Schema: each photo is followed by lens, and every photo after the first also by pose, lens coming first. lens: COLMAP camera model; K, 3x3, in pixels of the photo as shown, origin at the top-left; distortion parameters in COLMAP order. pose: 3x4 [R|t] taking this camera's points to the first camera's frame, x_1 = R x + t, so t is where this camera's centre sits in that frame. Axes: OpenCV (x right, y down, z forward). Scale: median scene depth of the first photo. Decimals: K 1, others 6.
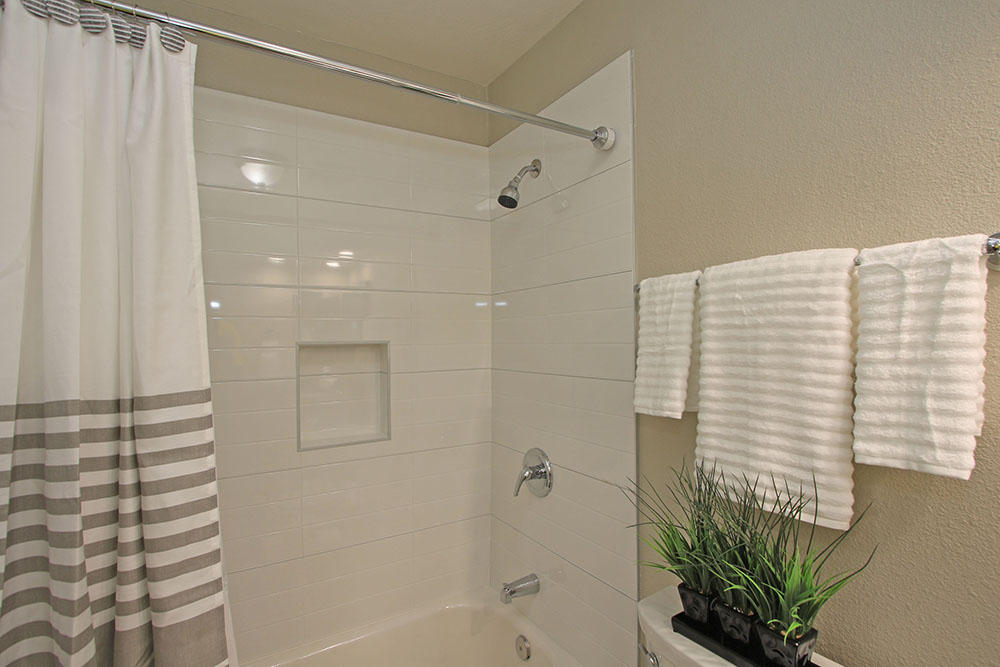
lens RADIAL K [[484.0, 0, 495.1], [0, 484.0, 339.8], [0, 0, 1]] dist [-0.026352, 0.008027]
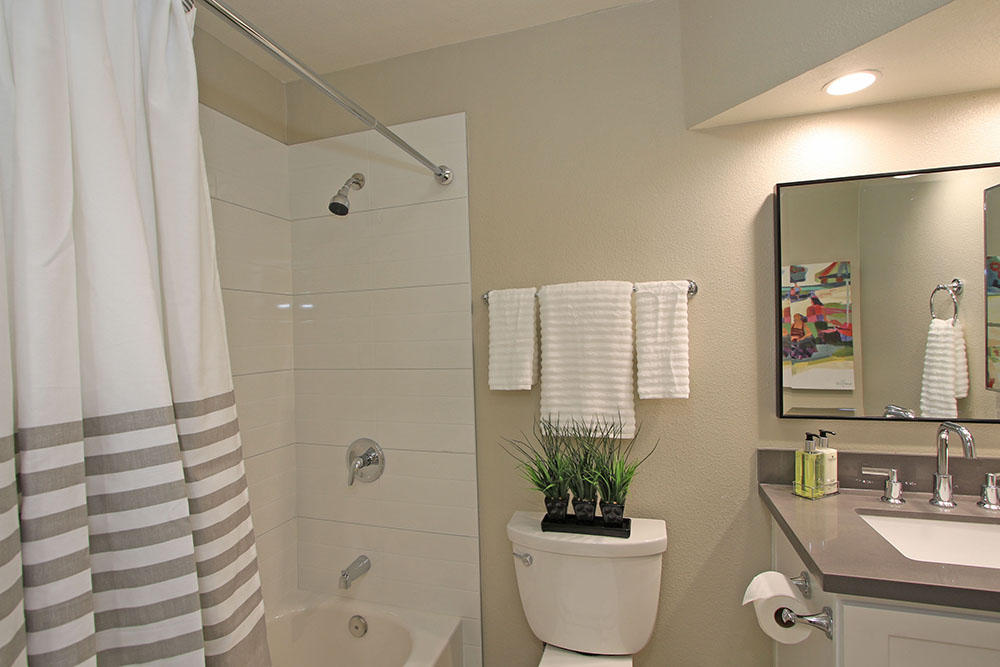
lens RADIAL K [[484.0, 0, 495.1], [0, 484.0, 339.8], [0, 0, 1]] dist [-0.026352, 0.008027]
pose [[0.754904, -0.018022, 0.655588, -0.791571], [0.021561, 0.999764, 0.002655, 0.010408], [-0.655481, 0.012131, 0.755114, -0.036607]]
